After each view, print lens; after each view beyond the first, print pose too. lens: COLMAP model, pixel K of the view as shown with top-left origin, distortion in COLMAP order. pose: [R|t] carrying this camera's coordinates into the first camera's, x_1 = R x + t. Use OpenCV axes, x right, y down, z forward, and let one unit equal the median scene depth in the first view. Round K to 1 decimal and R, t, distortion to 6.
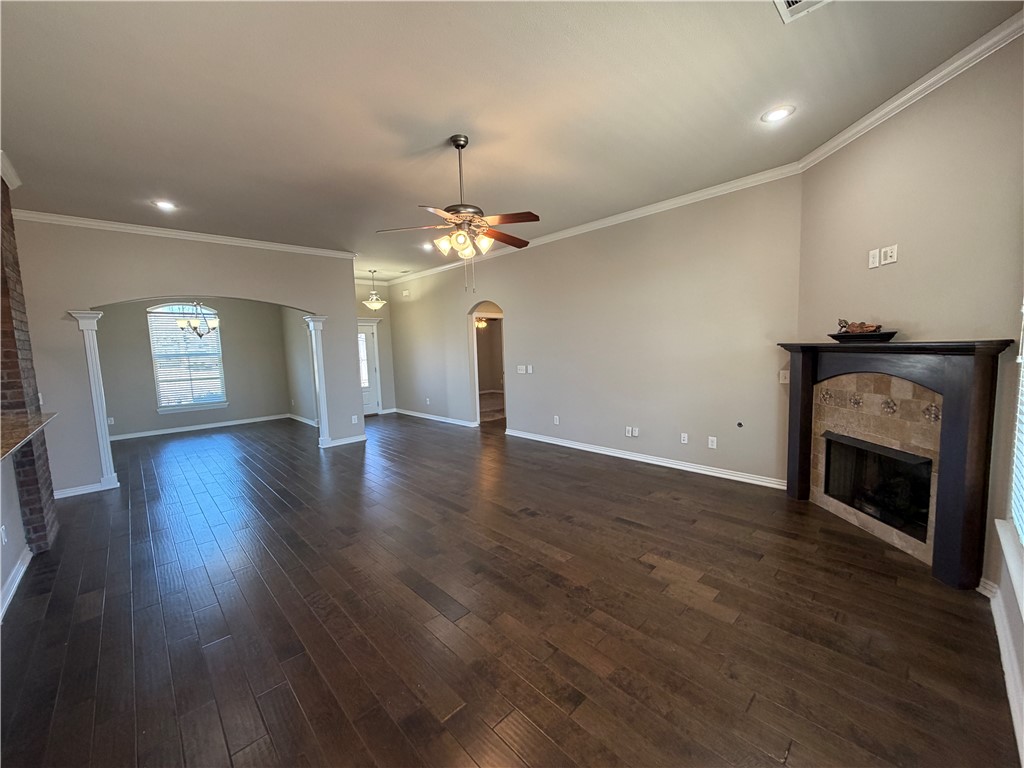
lens RADIAL K [[413.0, 0, 512.0], [0, 413.0, 384.0], [0, 0, 1]] dist [0.000896, -0.000200]
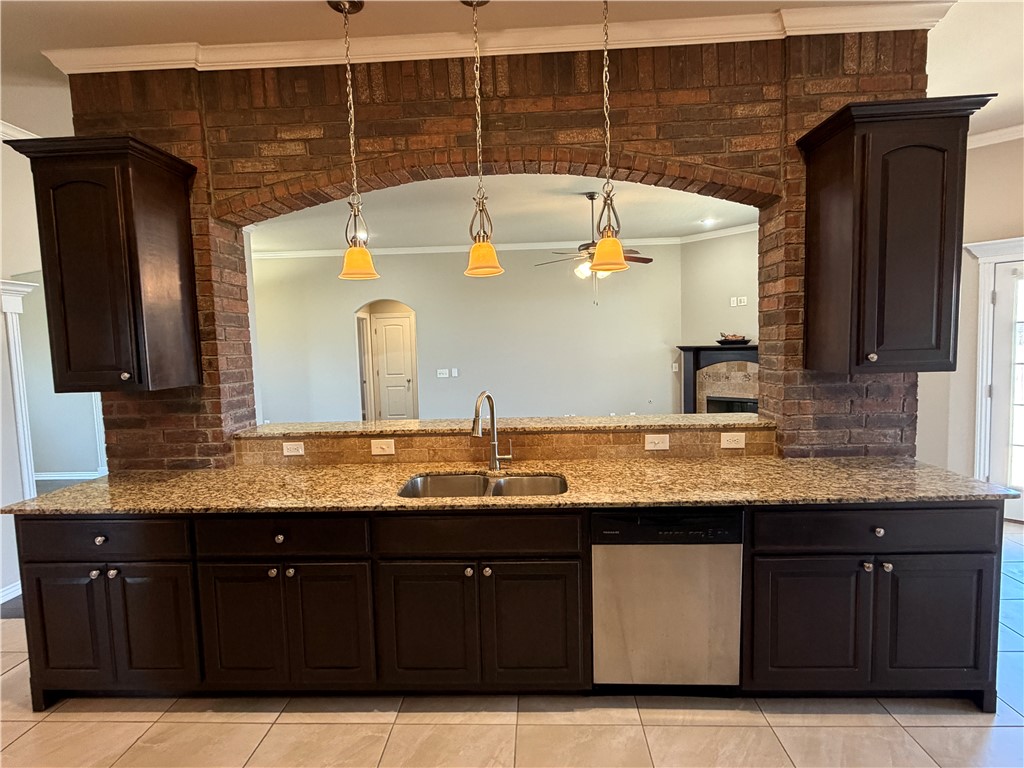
lens RADIAL K [[530.6, 0, 513.1], [0, 530.6, 386.3], [0, 0, 1]] dist [0.002015, 0.000783]
pose [[0.718887, -0.041162, 0.693907, -1.498915], [0.068829, 0.997555, -0.012133, 0.046174], [-0.691711, 0.056483, 0.719962, -0.049735]]
